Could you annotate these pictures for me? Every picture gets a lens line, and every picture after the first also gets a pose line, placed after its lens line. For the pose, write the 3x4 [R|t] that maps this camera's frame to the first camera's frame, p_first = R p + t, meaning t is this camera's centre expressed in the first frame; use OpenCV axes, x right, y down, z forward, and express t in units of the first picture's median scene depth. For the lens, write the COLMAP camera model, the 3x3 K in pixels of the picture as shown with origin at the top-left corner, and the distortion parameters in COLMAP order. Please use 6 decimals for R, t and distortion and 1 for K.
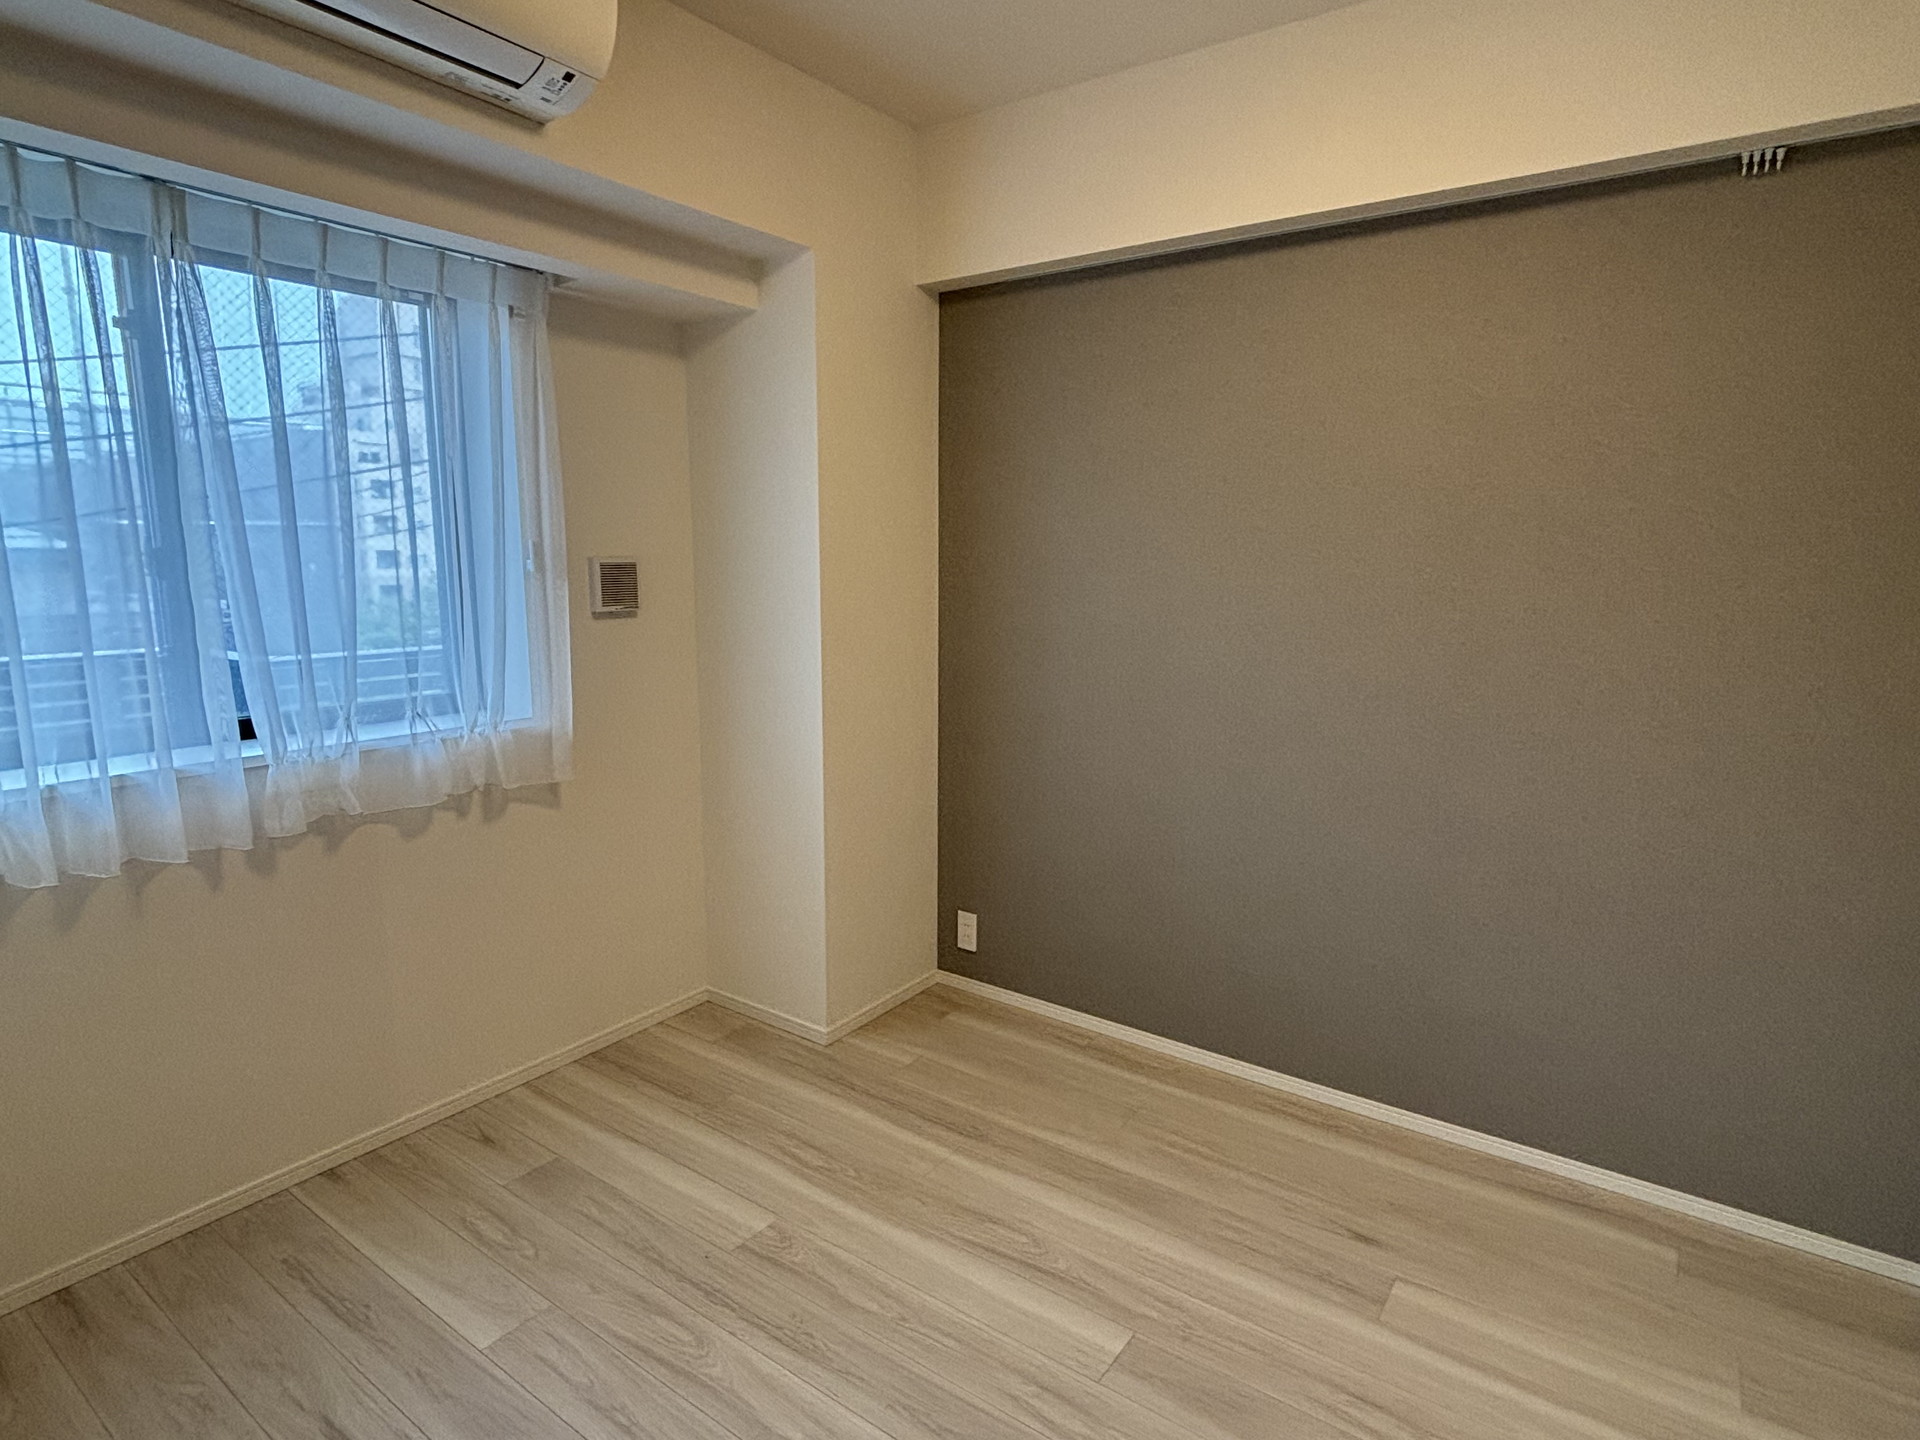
lens RADIAL K [[1042.0, 0, 960.0], [0, 1042.0, 720.0], [0, 0, 1]] dist [0.038926, 0.001269]
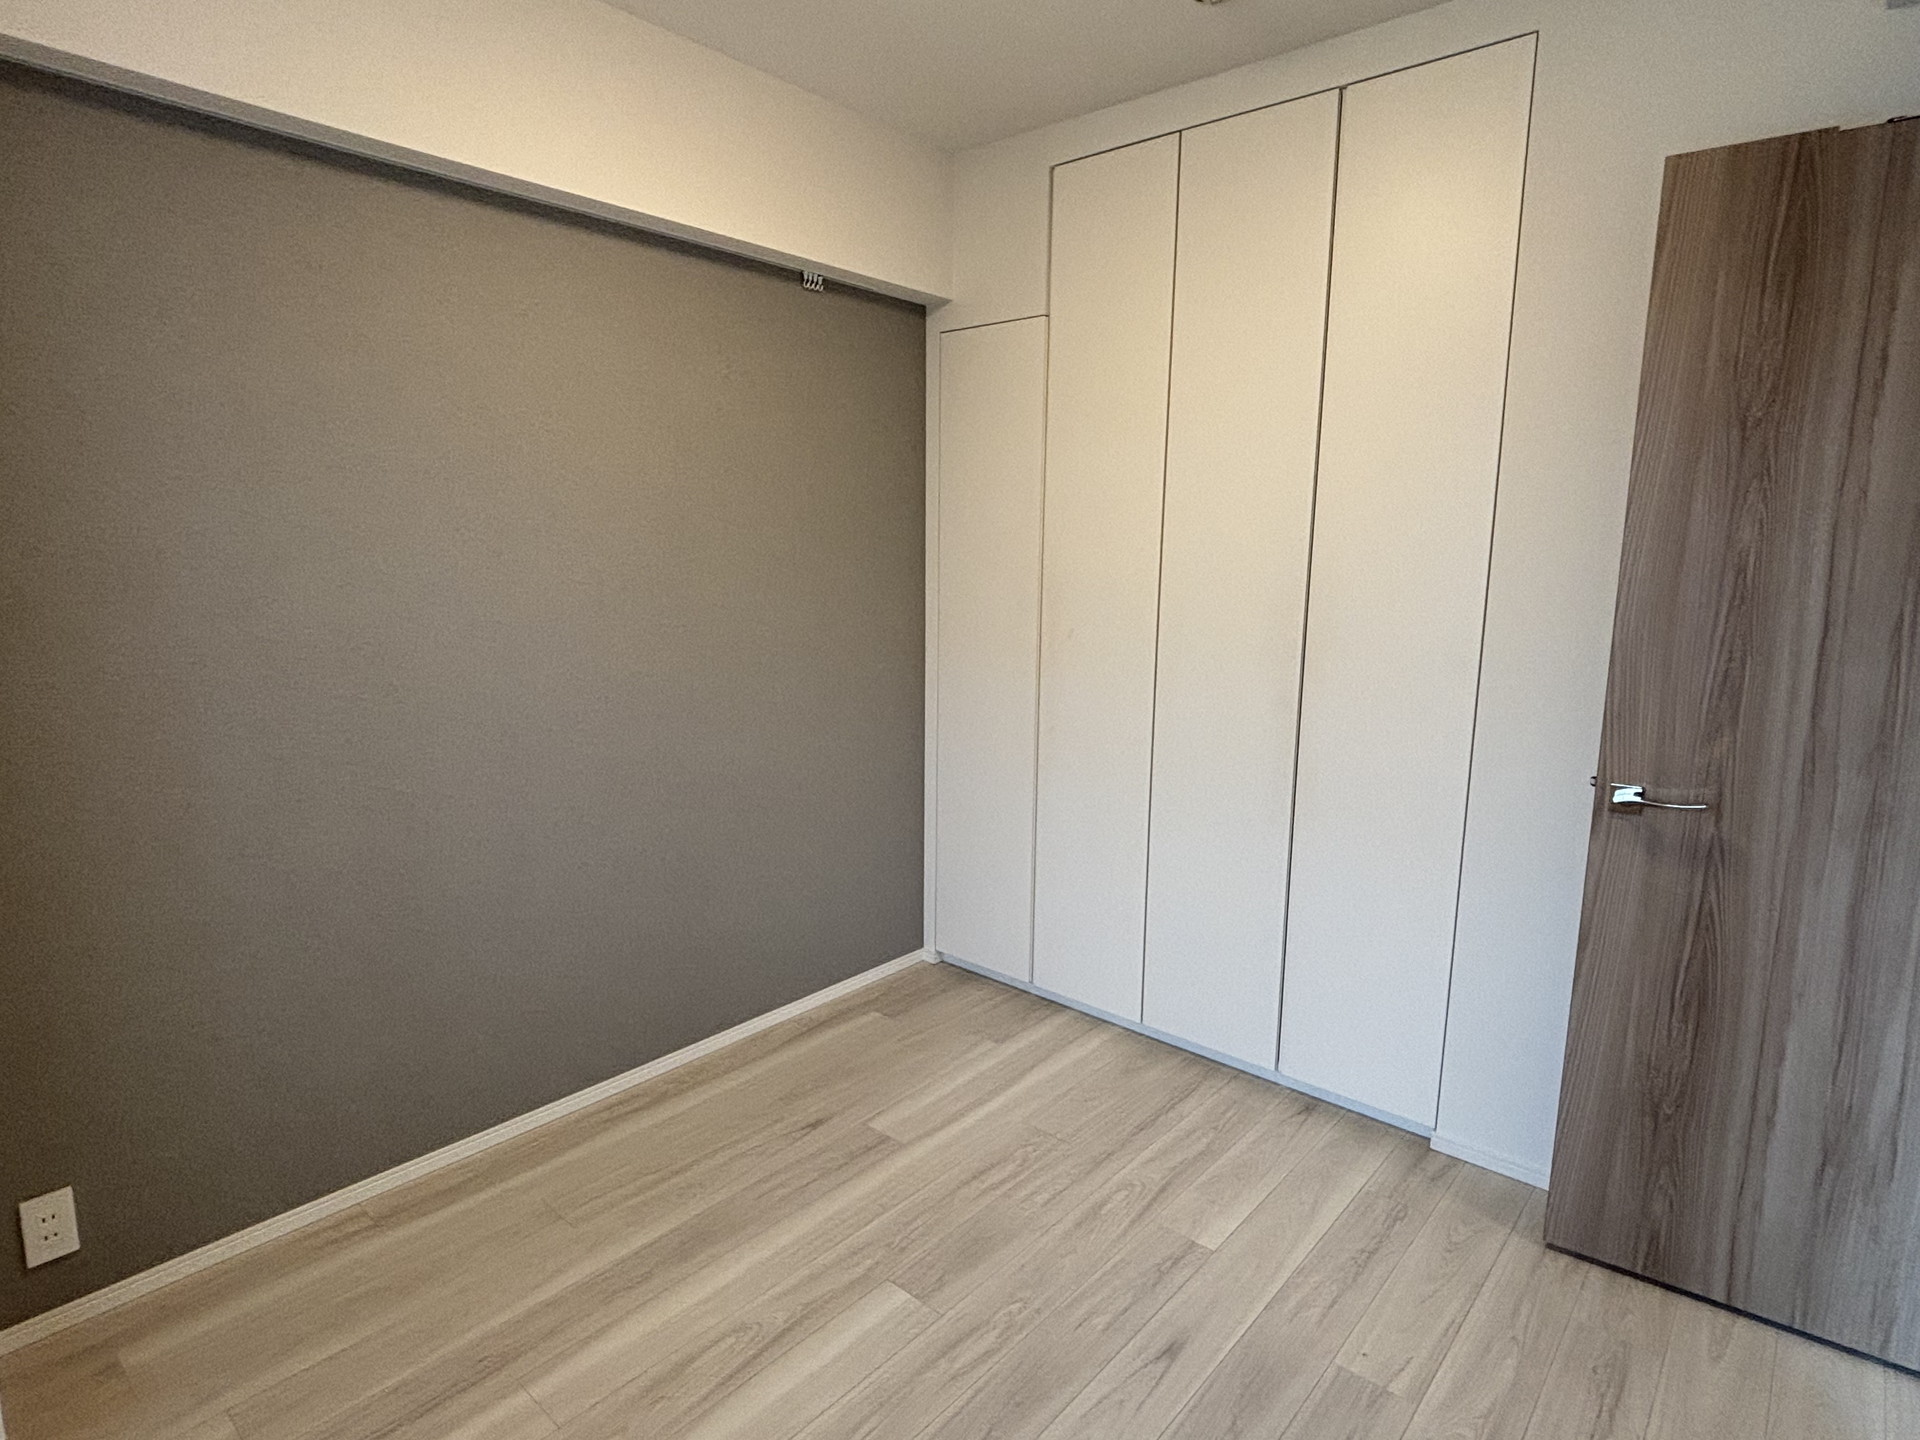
lens RADIAL K [[1042.0, 0, 960.0], [0, 1042.0, 720.0], [0, 0, 1]] dist [0.038926, 0.001269]
pose [[0.126496, -0.180622, 0.975384, -0.668114], [0.154355, 0.974890, 0.160513, -0.120105], [-0.979884, 0.130251, 0.151200, 0.598497]]
